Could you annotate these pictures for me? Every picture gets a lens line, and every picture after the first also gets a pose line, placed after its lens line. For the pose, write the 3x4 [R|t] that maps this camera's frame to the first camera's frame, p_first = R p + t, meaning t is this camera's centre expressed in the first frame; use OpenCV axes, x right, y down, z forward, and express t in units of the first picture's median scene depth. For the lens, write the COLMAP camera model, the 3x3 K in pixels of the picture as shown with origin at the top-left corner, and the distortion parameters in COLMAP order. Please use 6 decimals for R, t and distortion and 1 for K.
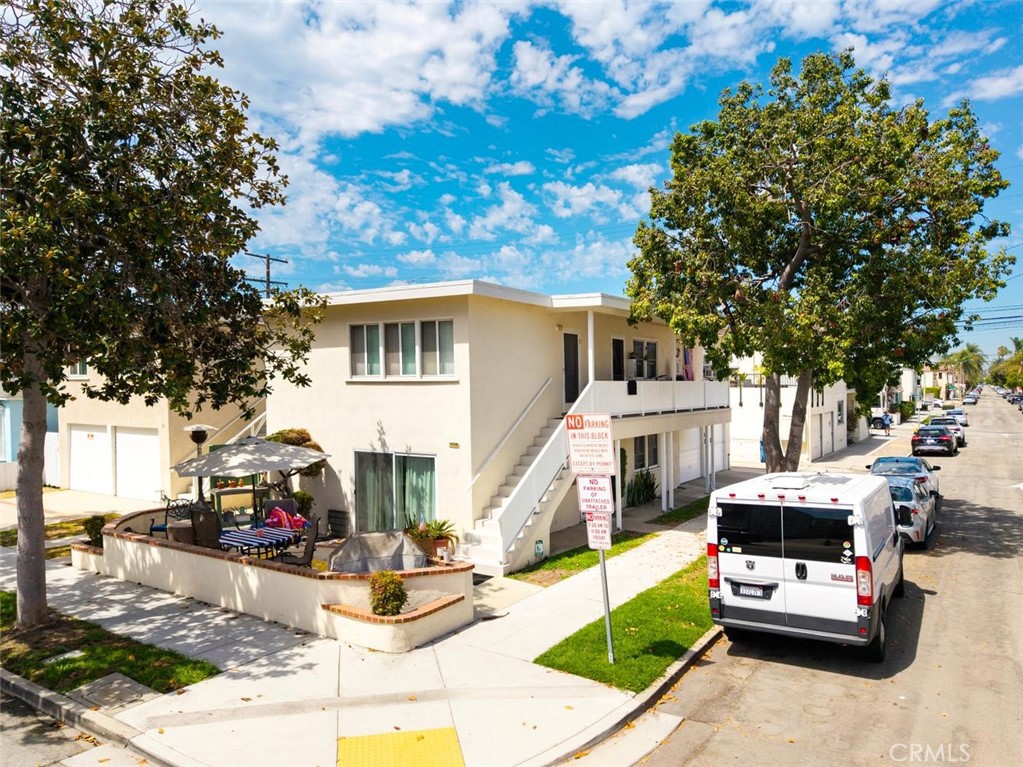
lens RADIAL K [[725.5, 0, 509.7], [0, 725.5, 382.2], [0, 0, 1]] dist [0.014920, -0.005587]
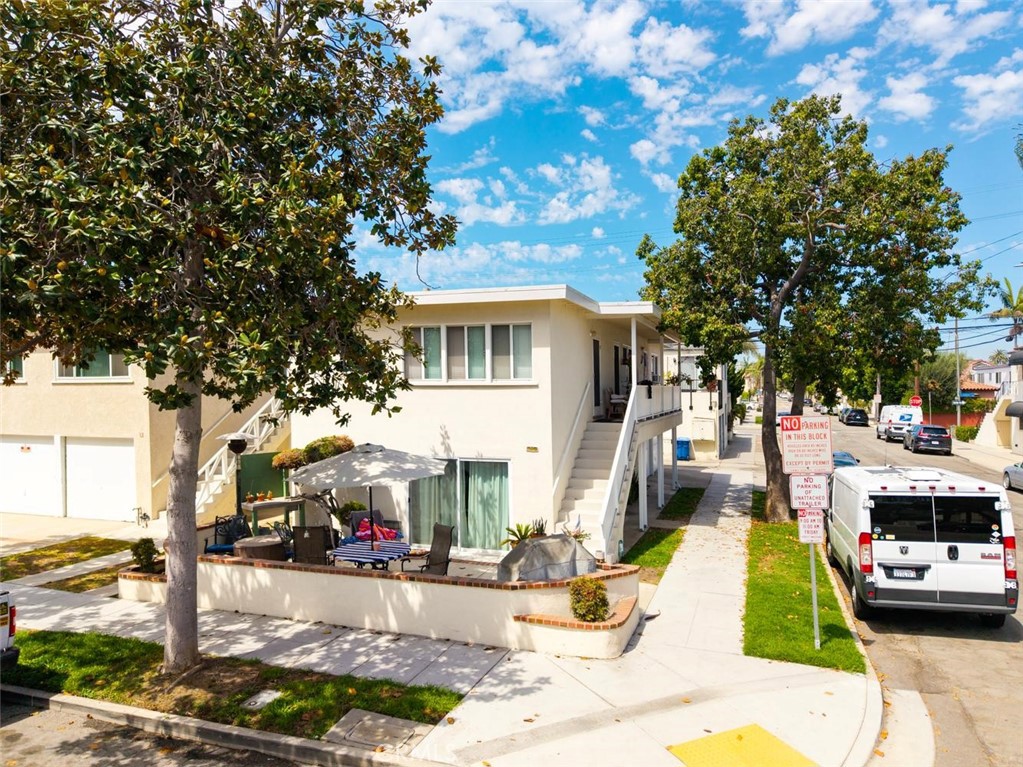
lens RADIAL K [[706.4, 0, 515.4], [0, 706.4, 384.5], [0, 0, 1]] dist [0.010960, -0.001287]
pose [[0.968214, 0.001354, 0.250121, -0.500230], [-0.000515, 0.999994, -0.003420, 0.001329], [-0.250124, 0.003183, 0.968209, 0.091795]]
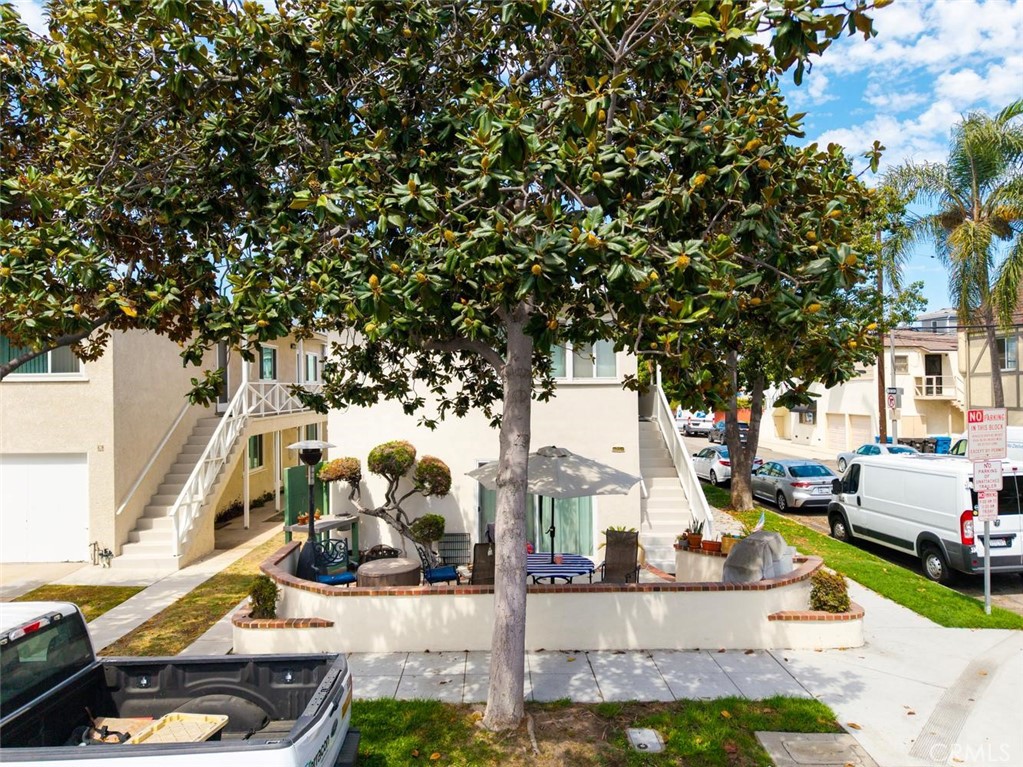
lens RADIAL K [[708.0, 0, 511.5], [0, 708.0, 359.4], [0, 0, 1]] dist [0.006099, -0.000176]
pose [[0.816486, 0.023120, 0.576903, -1.098004], [0.001335, 0.999120, -0.041931, 0.007725], [-0.577364, 0.035006, 0.815736, 0.431438]]
